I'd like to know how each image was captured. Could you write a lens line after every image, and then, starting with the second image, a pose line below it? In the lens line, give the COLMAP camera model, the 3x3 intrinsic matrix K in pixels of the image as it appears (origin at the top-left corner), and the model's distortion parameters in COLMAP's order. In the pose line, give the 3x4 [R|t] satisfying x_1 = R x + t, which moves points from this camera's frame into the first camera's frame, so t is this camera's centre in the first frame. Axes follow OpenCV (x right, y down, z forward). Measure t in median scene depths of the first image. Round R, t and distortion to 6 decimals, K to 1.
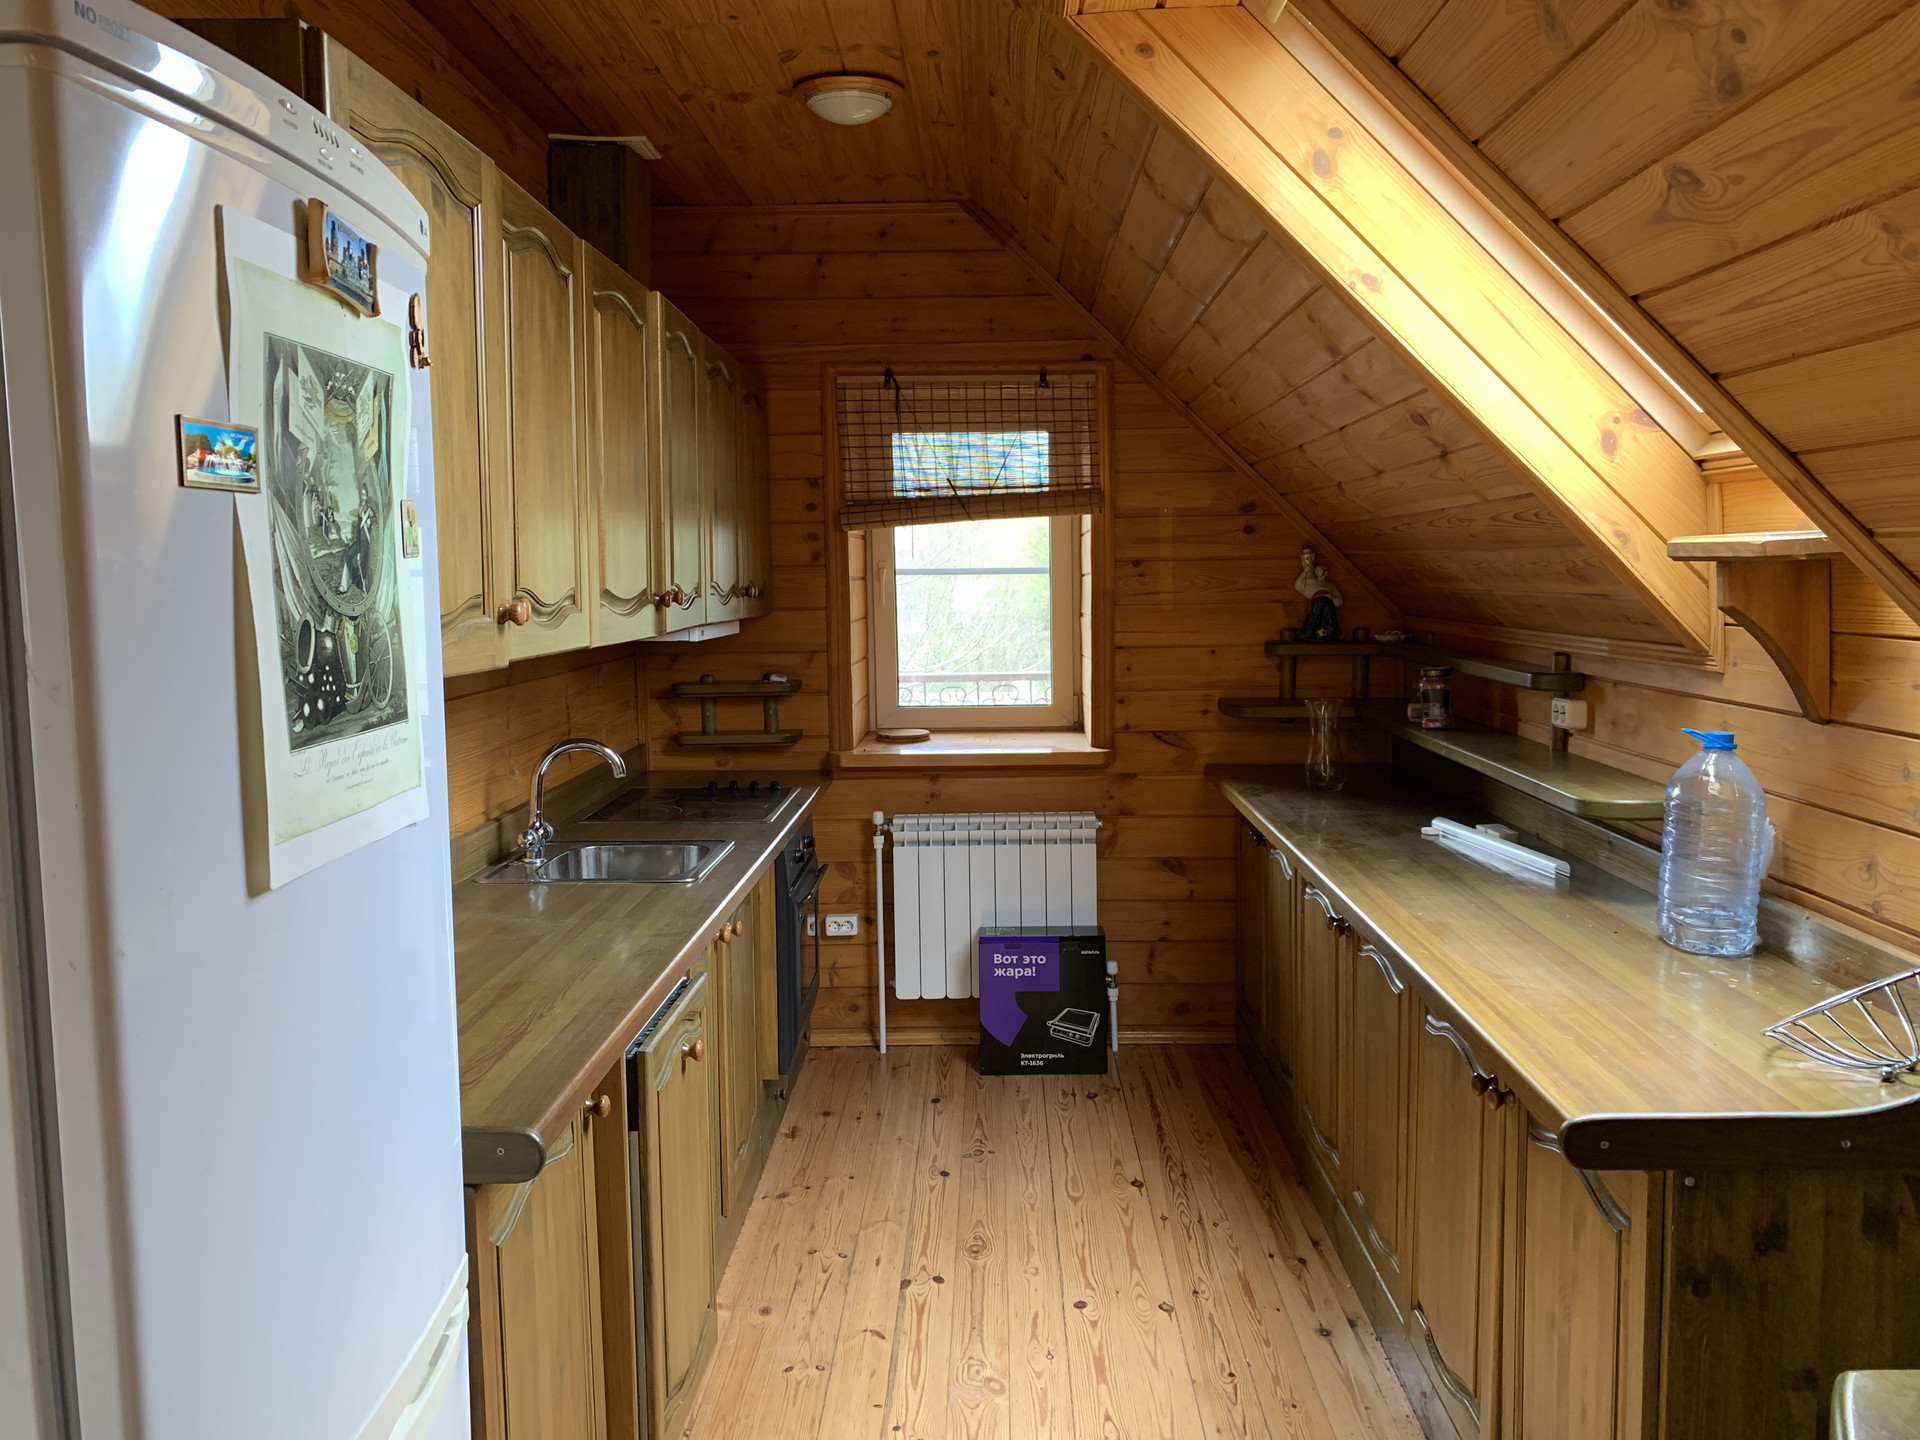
lens RADIAL K [[1470.8, 0, 964.1], [0, 1470.8, 723.9], [0, 0, 1]] dist [0.016070, -0.009497]
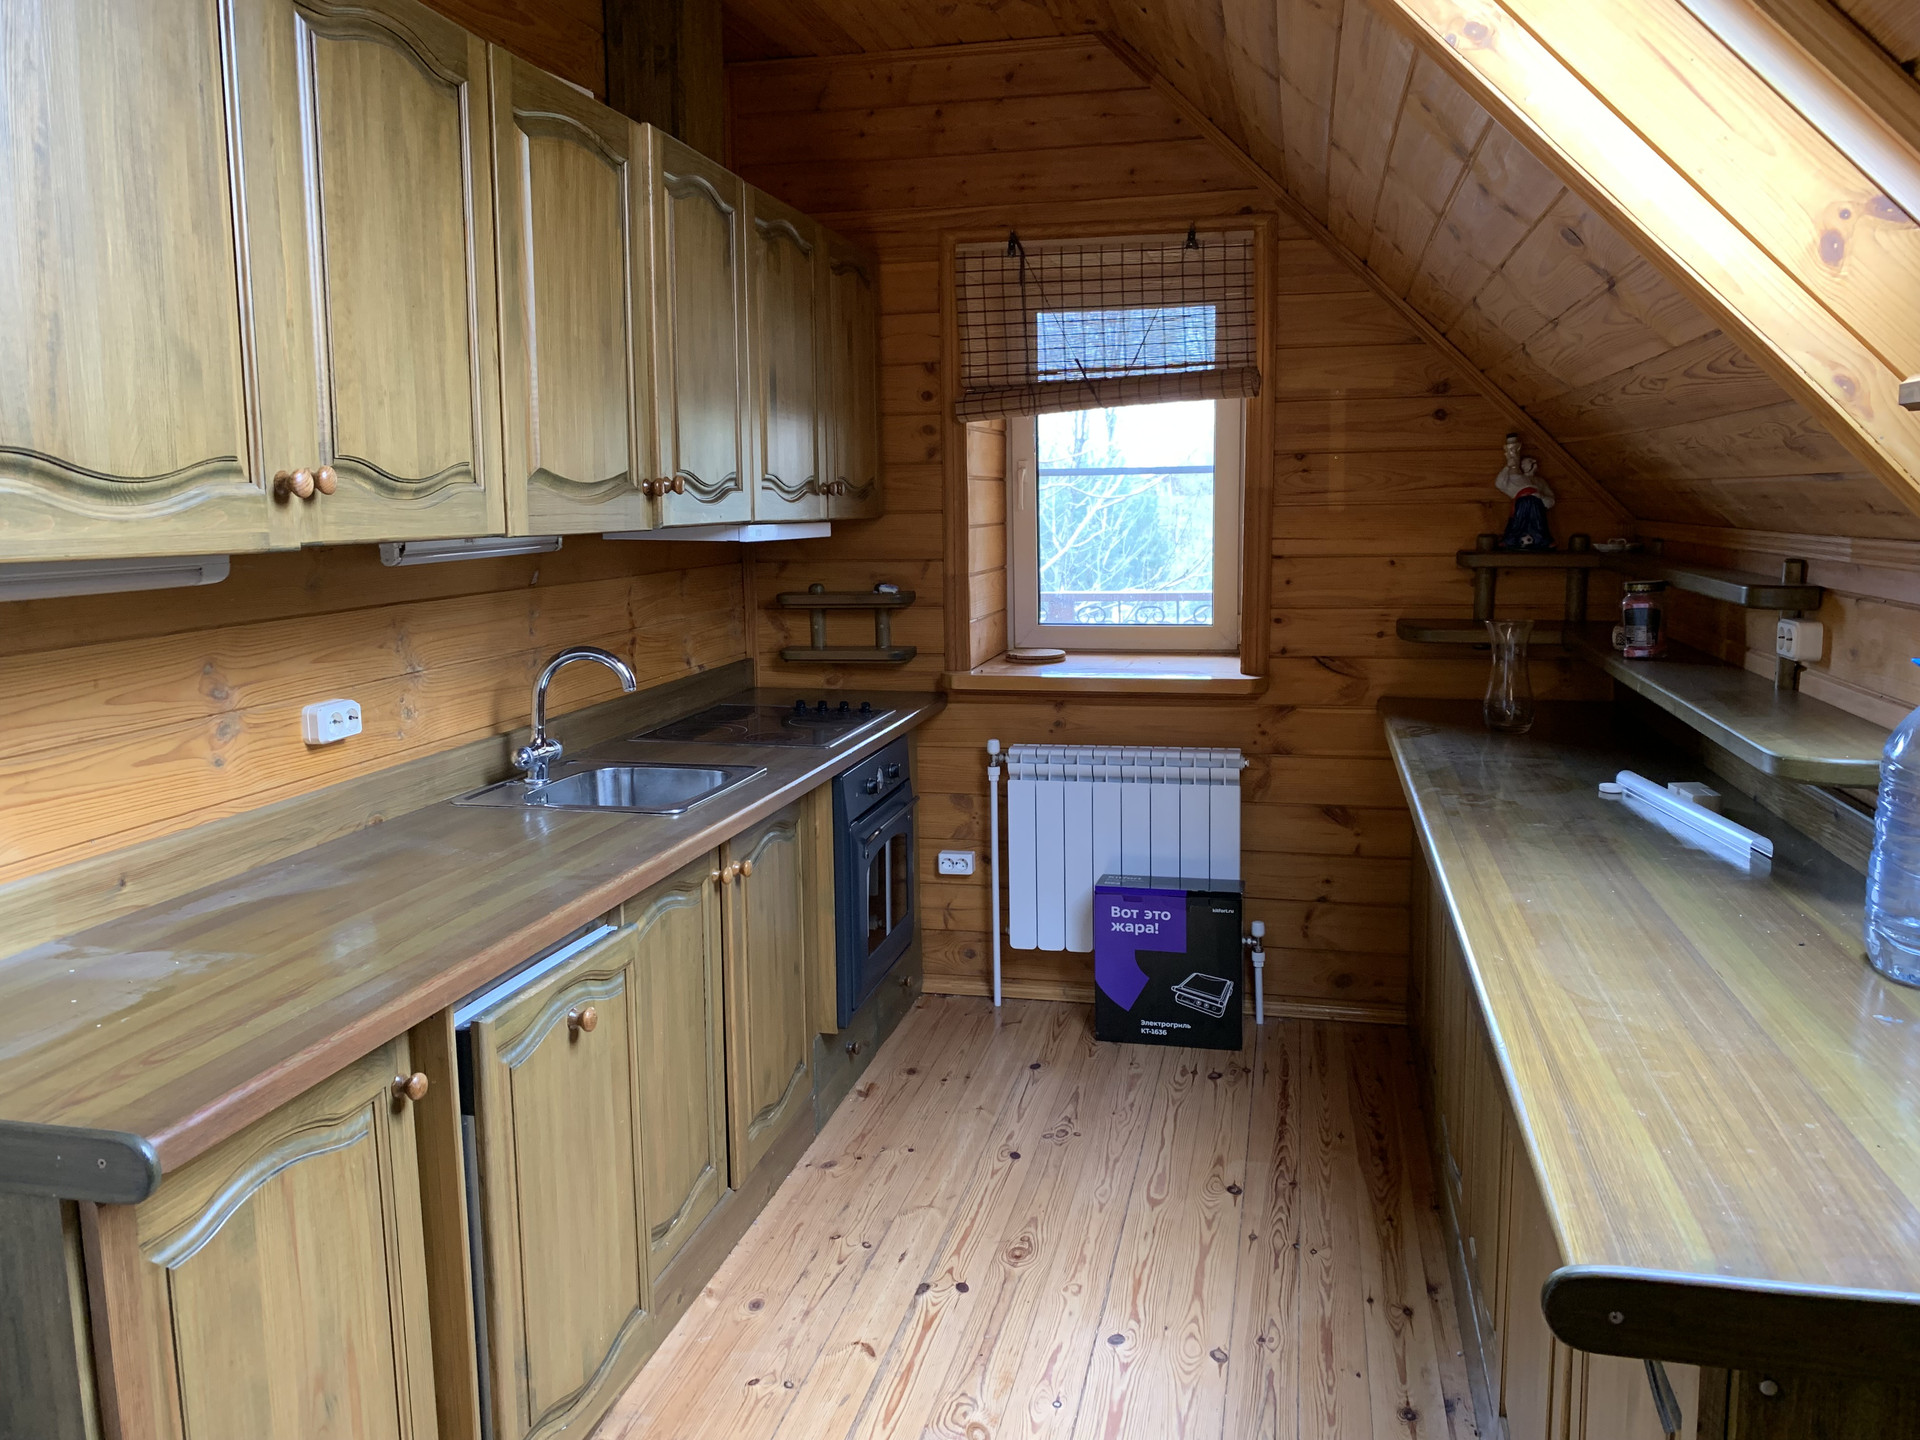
lens RADIAL K [[1470.8, 0, 957.7], [0, 1470.8, 719.1], [0, 0, 1]] dist [0.016070, -0.009497]
pose [[0.978901, 0.030499, -0.202044, 0.116127], [-0.020751, 0.998524, 0.050191, 0.003400], [0.203277, -0.044939, 0.978089, 0.142964]]
